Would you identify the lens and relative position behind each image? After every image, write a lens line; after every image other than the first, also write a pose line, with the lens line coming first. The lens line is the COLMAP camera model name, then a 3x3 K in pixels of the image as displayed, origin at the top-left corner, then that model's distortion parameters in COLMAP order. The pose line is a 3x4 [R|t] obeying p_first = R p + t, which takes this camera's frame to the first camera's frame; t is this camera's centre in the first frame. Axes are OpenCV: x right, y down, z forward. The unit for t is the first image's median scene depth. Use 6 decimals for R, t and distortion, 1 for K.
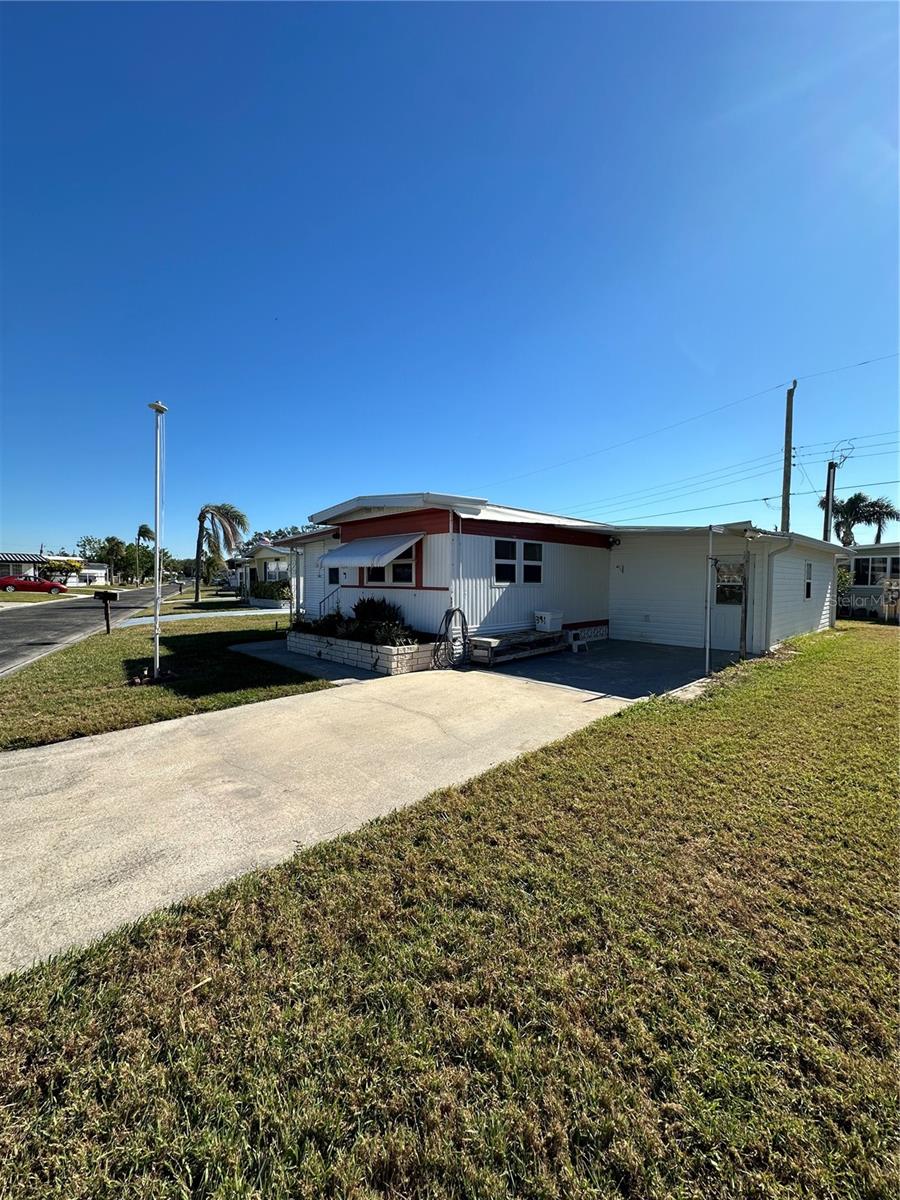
lens RADIAL K [[475.5, 0, 447.1], [0, 475.5, 597.0], [0, 0, 1]] dist [-0.003948, 0.000540]
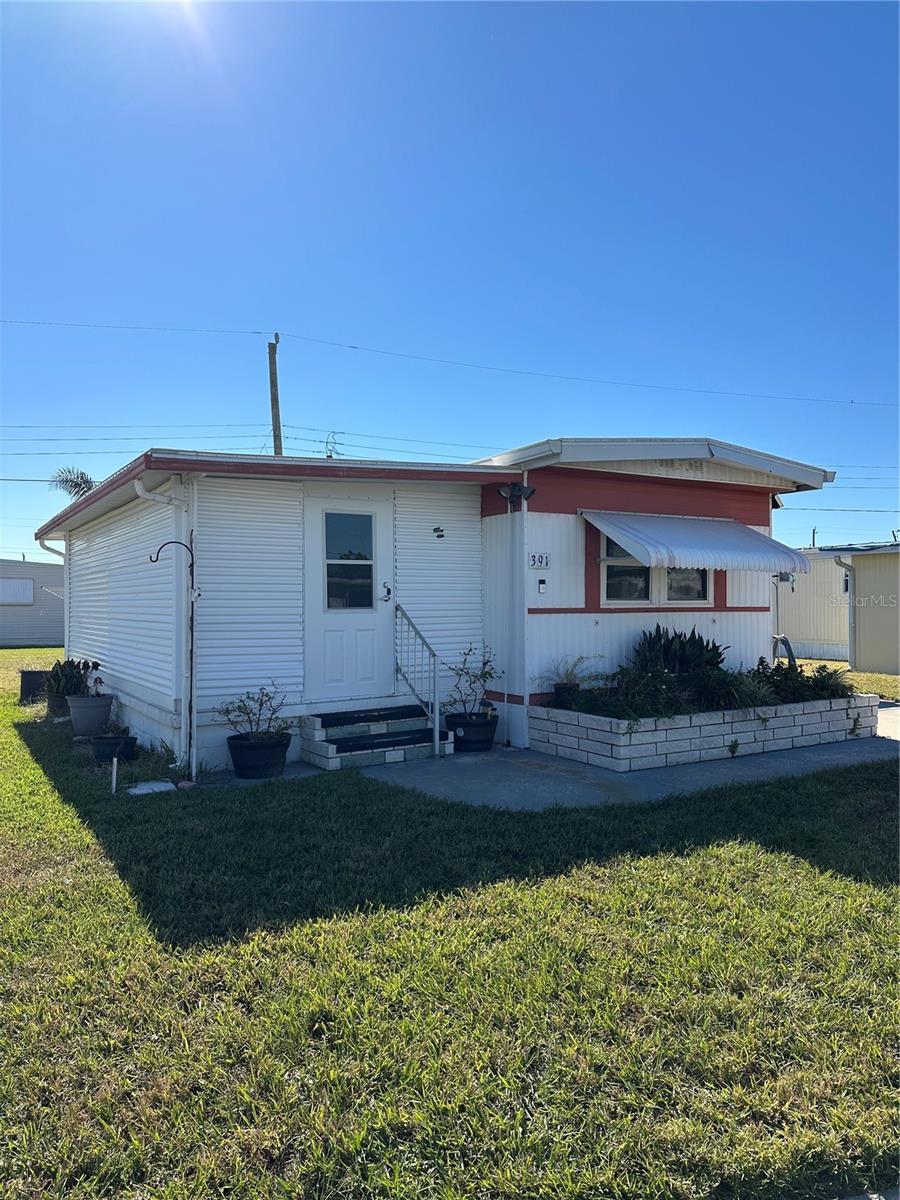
lens RADIAL K [[837.7, 0, 447.6], [0, 837.7, 601.2], [0, 0, 1]] dist [0.003882, 0.000623]
pose [[0.226887, -0.001583, 0.973920, -1.155137], [0.040845, 0.999134, -0.007891, -0.034154], [-0.973064, 0.041570, 0.226755, 1.074095]]
